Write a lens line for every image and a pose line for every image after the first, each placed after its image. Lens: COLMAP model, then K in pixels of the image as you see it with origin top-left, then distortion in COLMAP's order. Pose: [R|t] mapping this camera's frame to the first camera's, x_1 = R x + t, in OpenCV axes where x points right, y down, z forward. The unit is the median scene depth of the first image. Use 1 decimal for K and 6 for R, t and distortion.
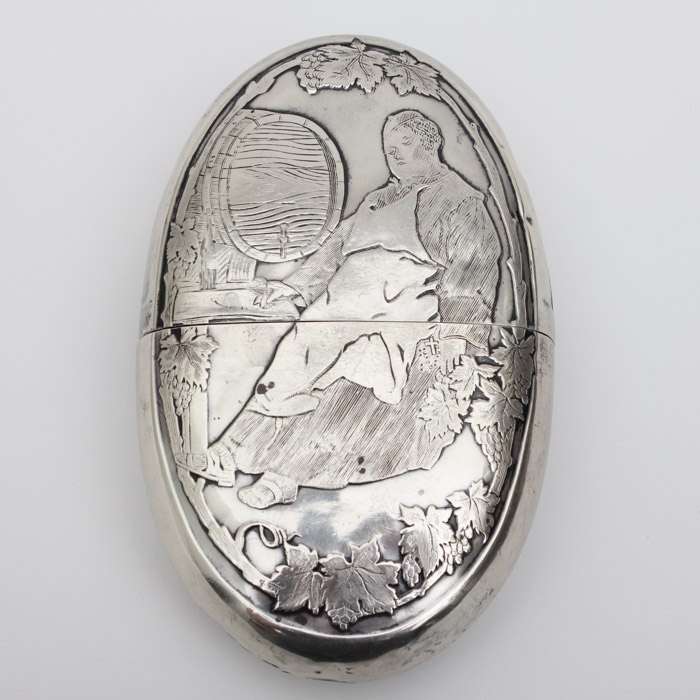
lens RADIAL K [[2125.3, 0, 350.0], [0, 2125.3, 350.0], [0, 0, 1]] dist [0.030318, -0.662846]
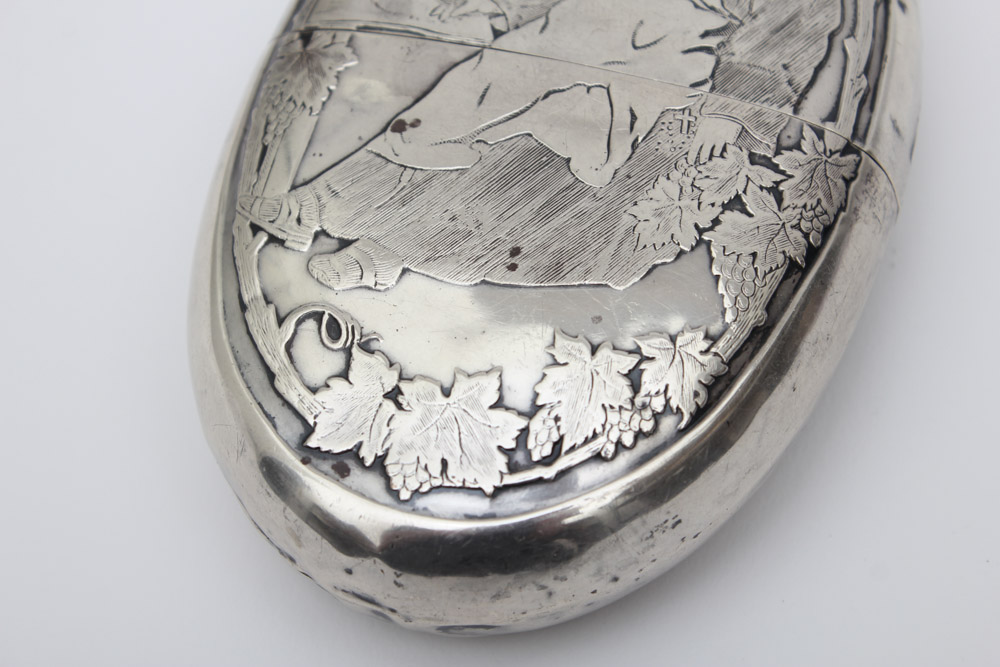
lens RADIAL K [[2314.9, 0, 500.0], [0, 2314.9, 333.5], [0, 0, 1]] dist [0.062259, 0.155680]
pose [[0.950108, 0.211954, -0.228846, 0.152590], [-0.263279, 0.938361, -0.223971, 0.216901], [0.167268, 0.273047, 0.947347, 0.378946]]
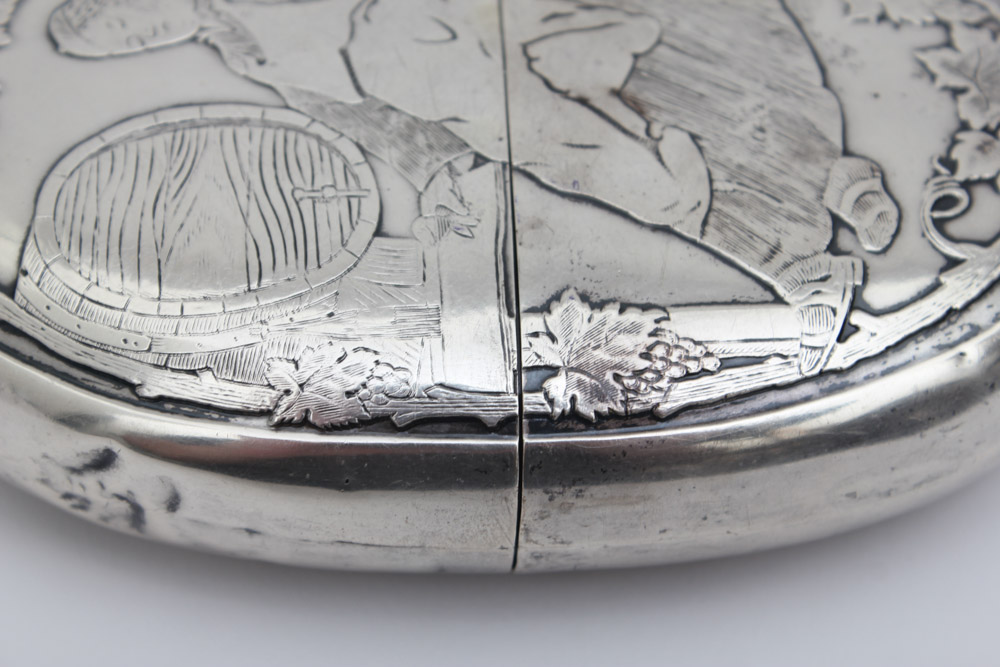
lens RADIAL K [[2286.6, 0, 524.4], [0, 2286.6, 333.4], [0, 0, 1]] dist [-0.397975, 4.979326]
pose [[-0.069094, -0.764470, 0.640946, -0.391296], [0.948088, 0.149593, 0.280626, -0.151006], [-0.310411, 0.627063, 0.714449, 0.649052]]
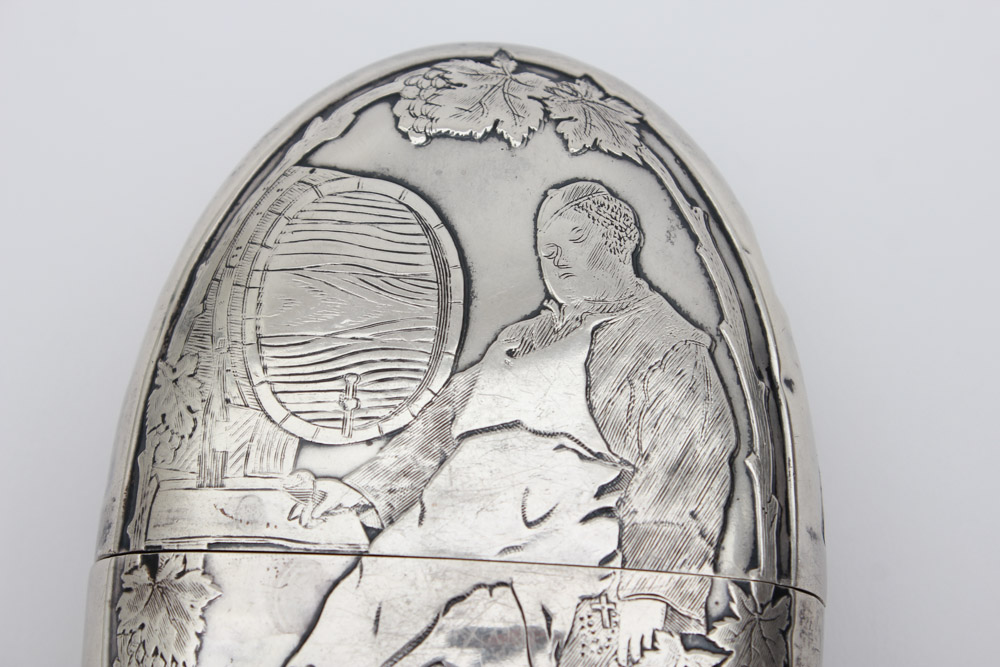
lens RADIAL K [[2314.9, 0, 500.0], [0, 2314.9, 333.5], [0, 0, 1]] dist [0.062259, 0.155680]
pose [[0.998439, 0.043546, -0.034970, 0.029462], [-0.044025, 0.998945, -0.013037, -0.065008], [0.034366, 0.014556, 0.999303, 0.393797]]
